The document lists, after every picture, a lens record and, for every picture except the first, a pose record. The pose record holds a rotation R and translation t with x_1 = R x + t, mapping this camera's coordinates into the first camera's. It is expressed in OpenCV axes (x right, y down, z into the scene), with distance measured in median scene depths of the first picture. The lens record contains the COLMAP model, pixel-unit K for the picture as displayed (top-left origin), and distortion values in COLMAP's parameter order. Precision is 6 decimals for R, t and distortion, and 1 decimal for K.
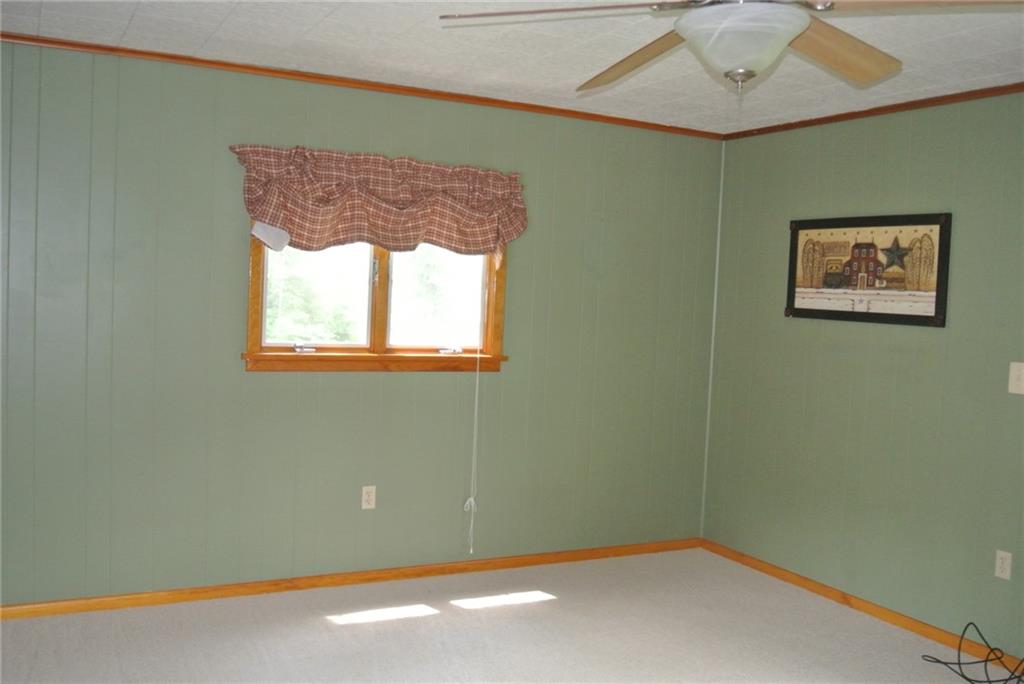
lens RADIAL K [[982.7, 0, 511.6], [0, 982.7, 344.9], [0, 0, 1]] dist [-0.011933, 0.000000]
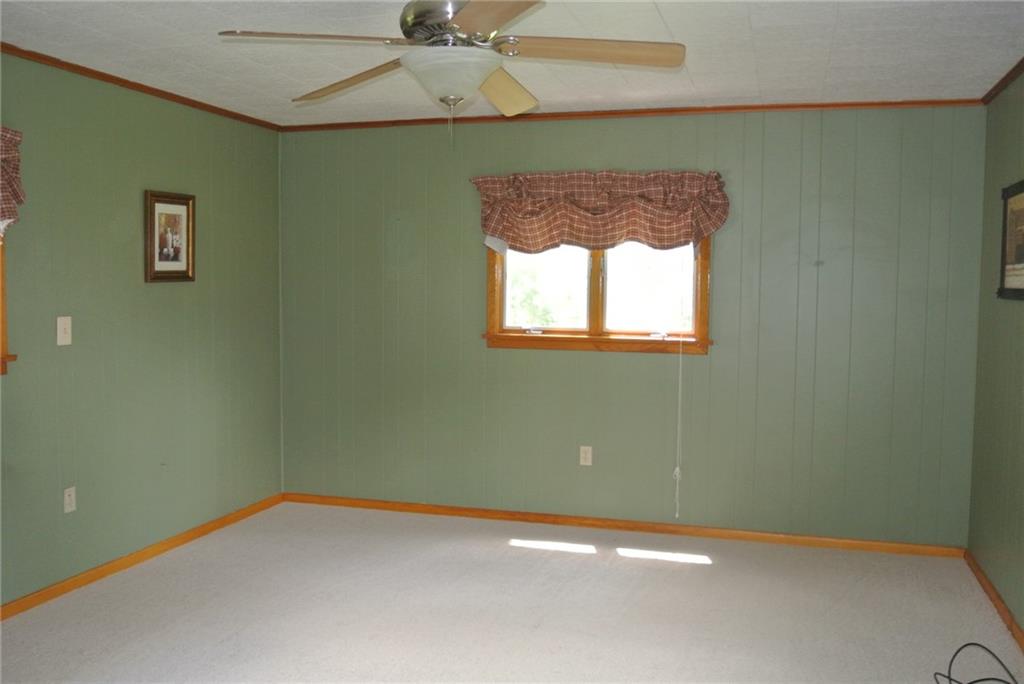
lens RADIAL K [[982.7, 0, 510.9], [0, 982.7, 338.6], [0, 0, 1]] dist [-0.011933, 0.000000]
pose [[0.714046, 0.005338, -0.700079, 0.635210], [-0.018343, 0.999770, -0.011086, 0.027181], [0.699859, 0.020757, 0.713979, 0.074528]]
